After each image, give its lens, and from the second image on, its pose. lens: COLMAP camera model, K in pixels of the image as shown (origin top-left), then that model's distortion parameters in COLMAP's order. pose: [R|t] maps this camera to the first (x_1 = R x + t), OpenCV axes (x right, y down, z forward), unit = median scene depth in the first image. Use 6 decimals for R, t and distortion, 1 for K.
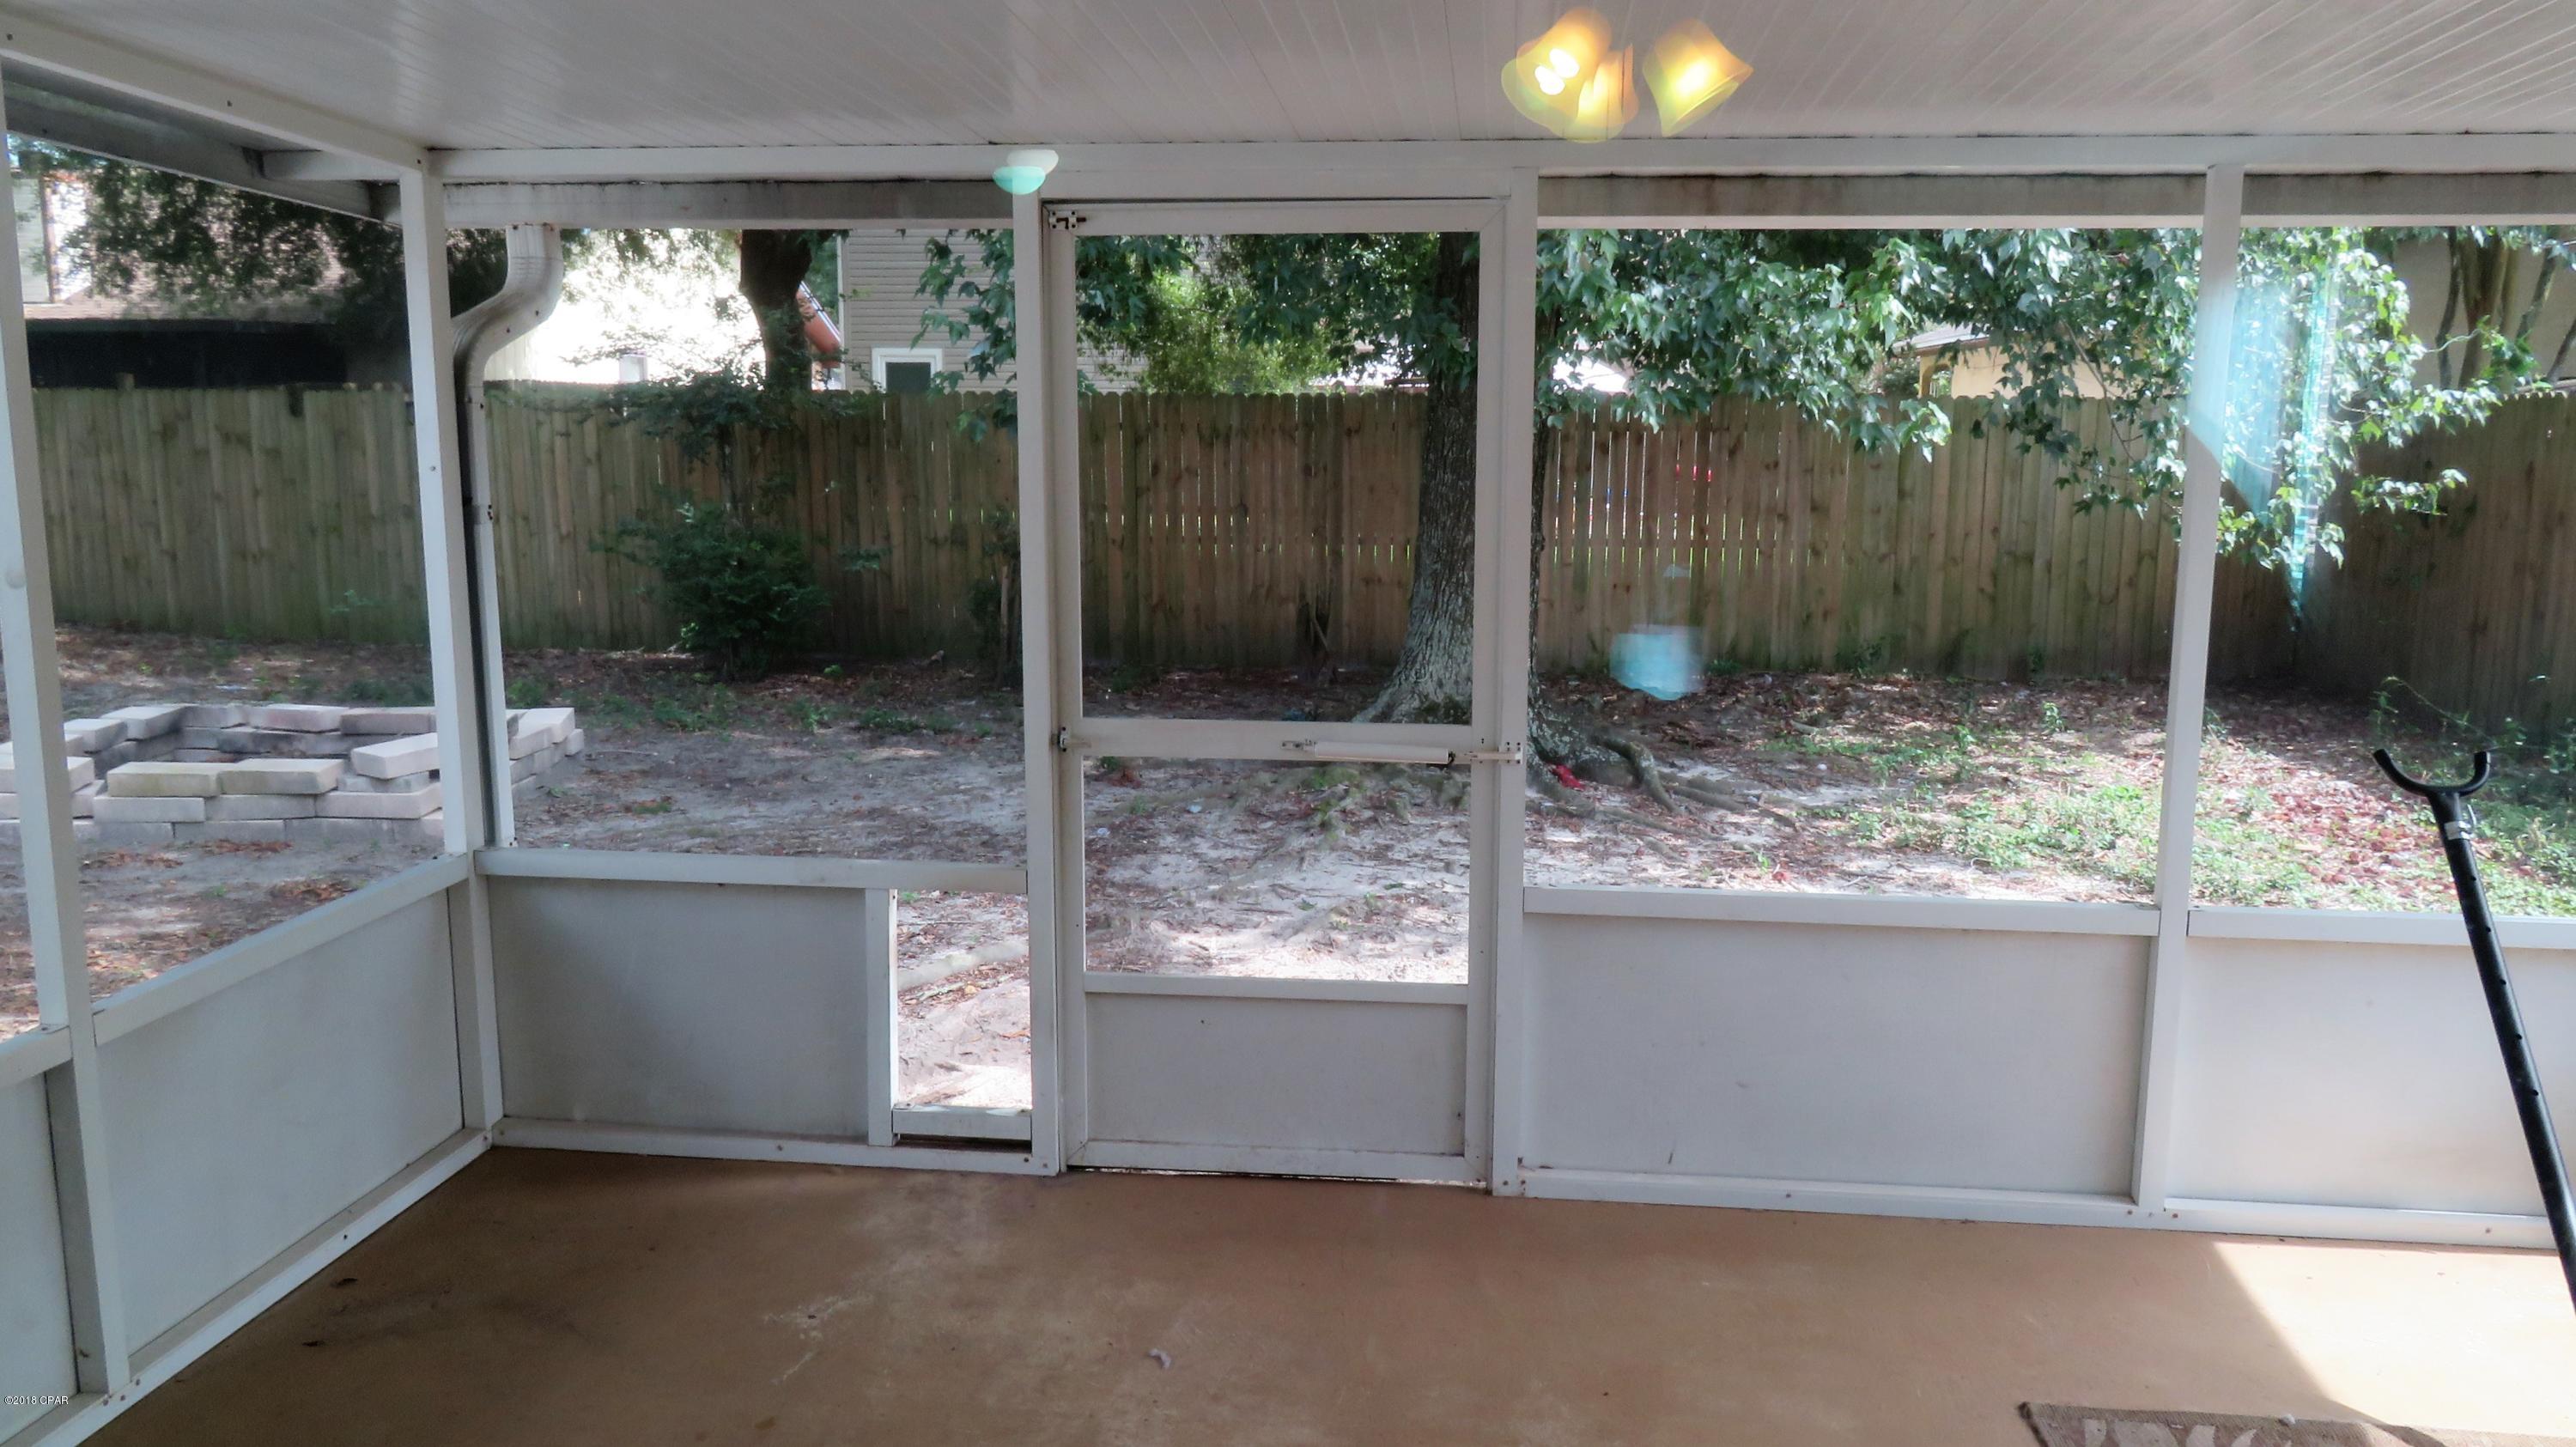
lens RADIAL K [[1905.7, 0, 1271.1], [0, 1905.7, 725.6], [0, 0, 1]] dist [-0.002467, -0.008895]
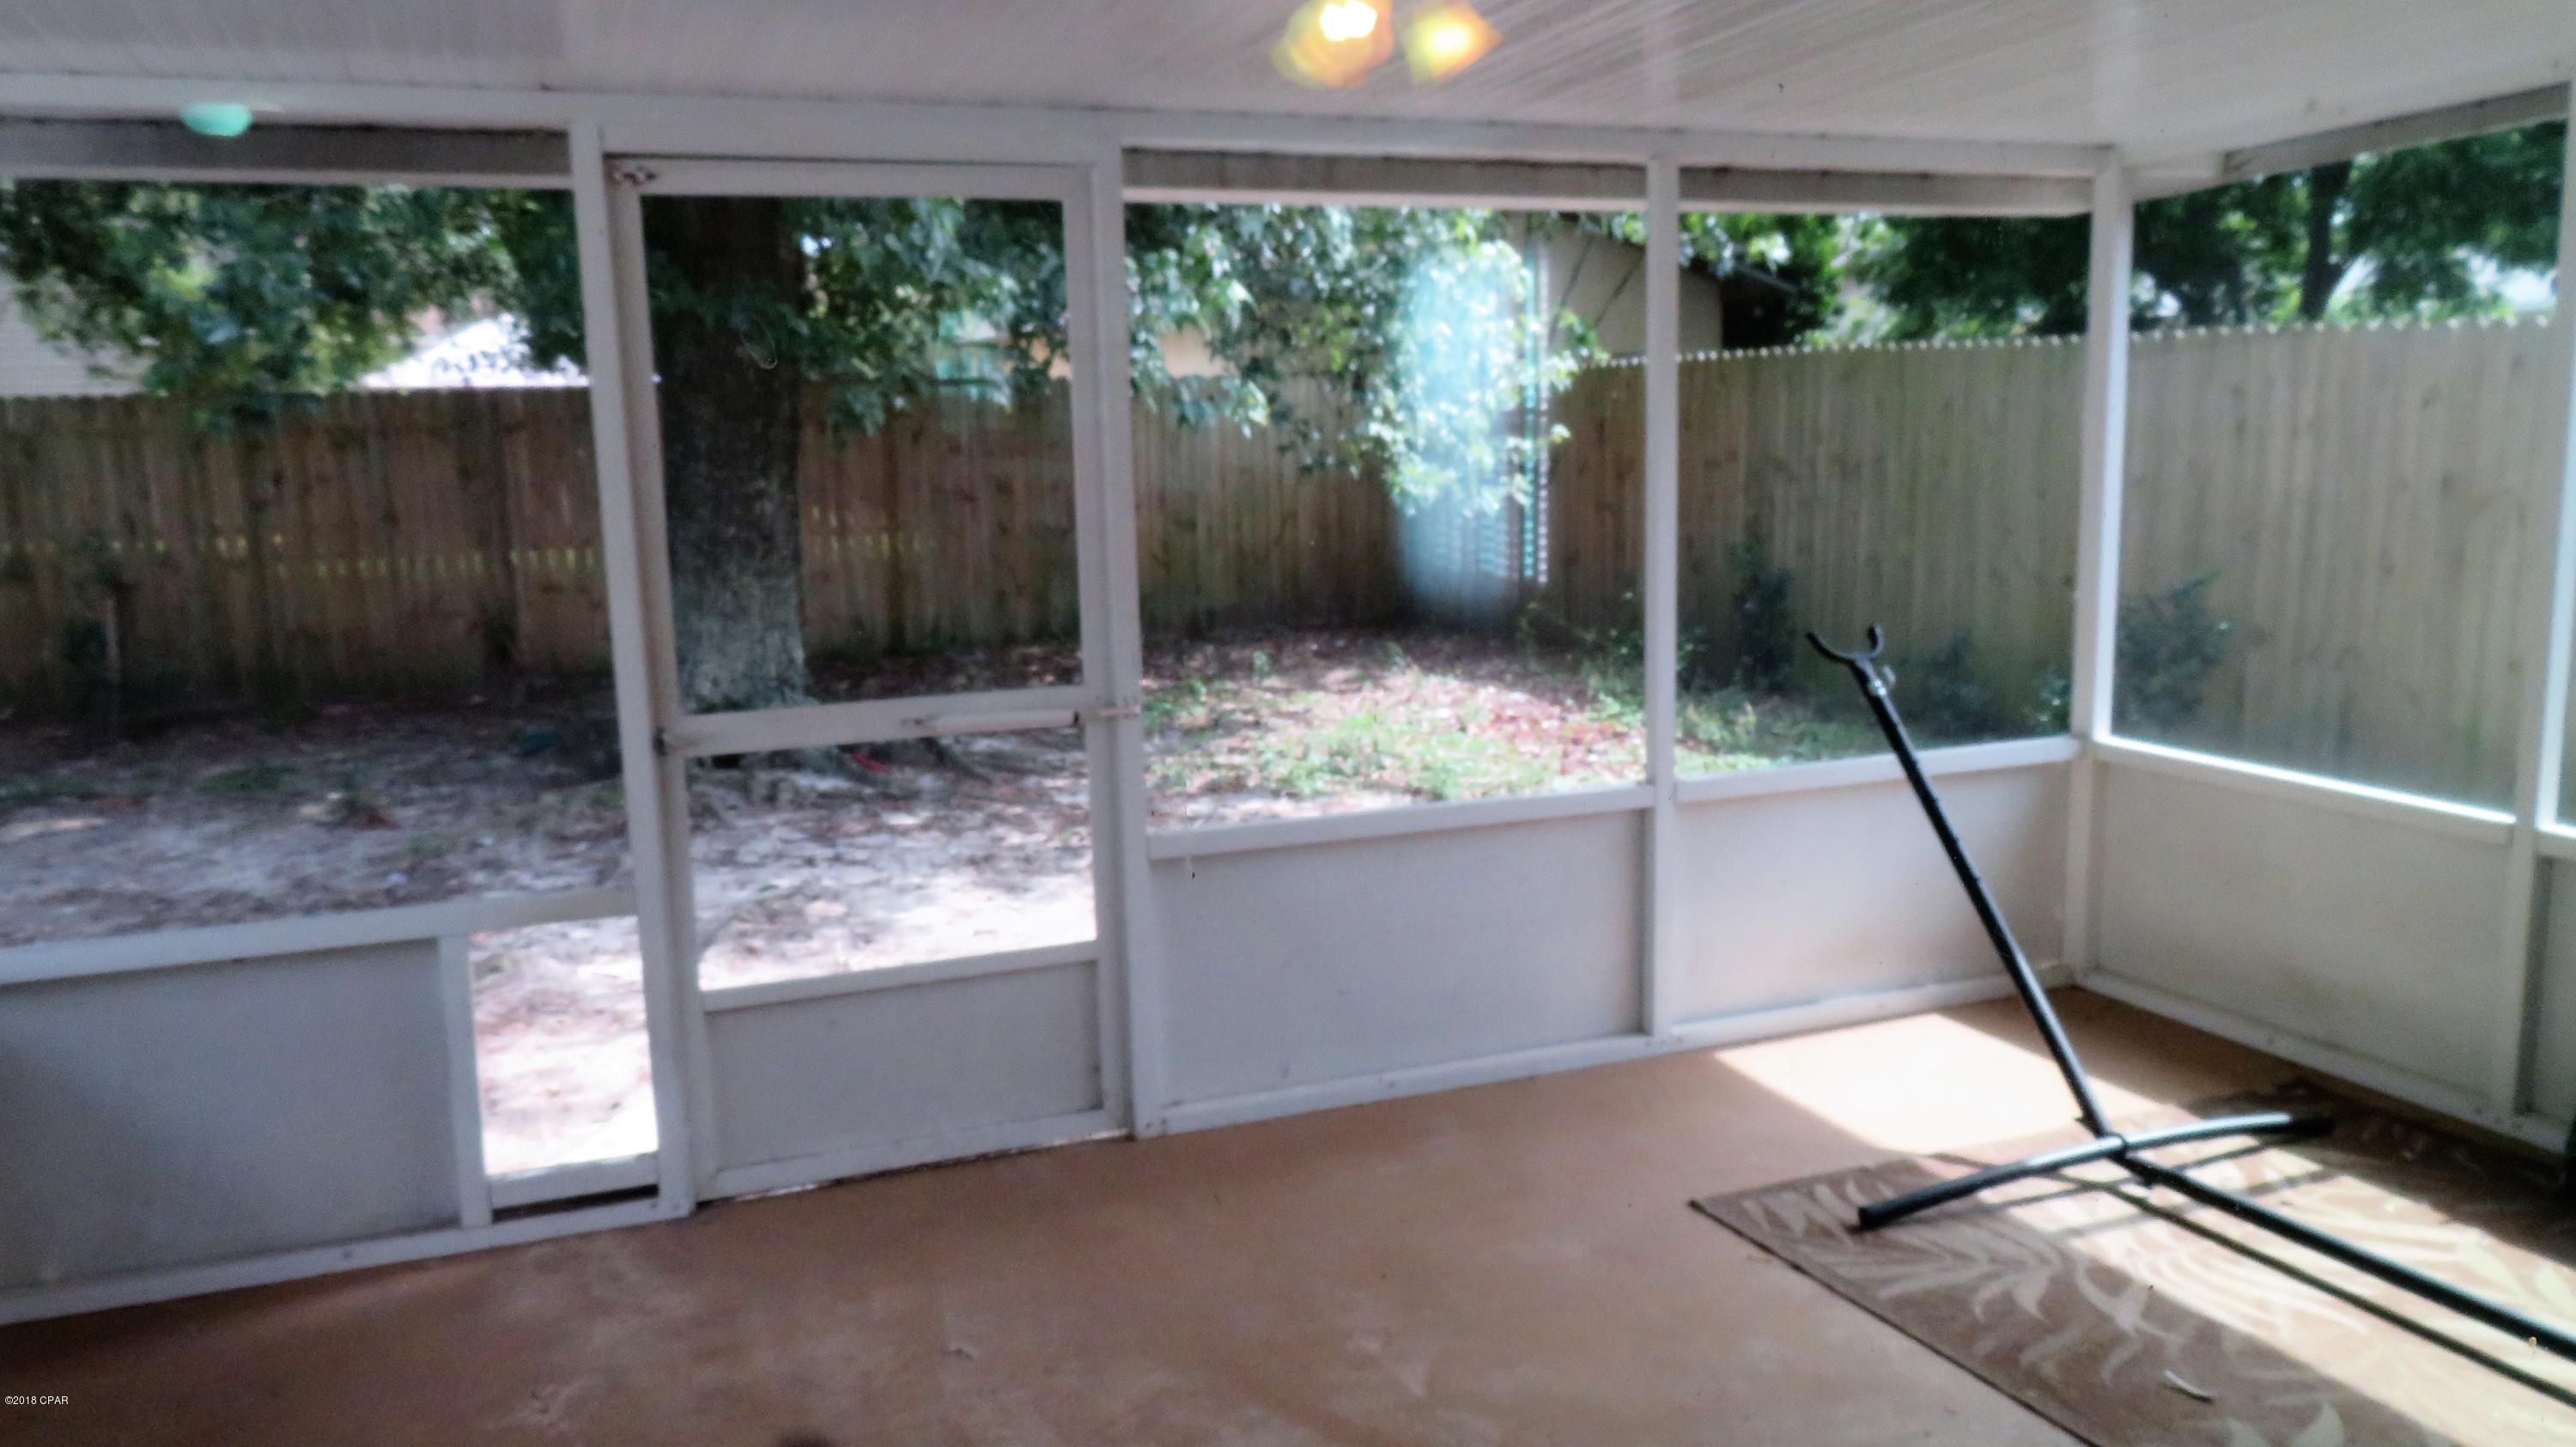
lens RADIAL K [[1905.7, 0, 1265.5], [0, 1905.7, 727.2], [0, 0, 1]] dist [-0.002467, -0.008895]
pose [[0.884087, -0.101550, 0.456156, -0.259412], [0.100014, 0.994604, 0.027581, 0.003480], [-0.456495, 0.021238, 0.889472, 0.046303]]
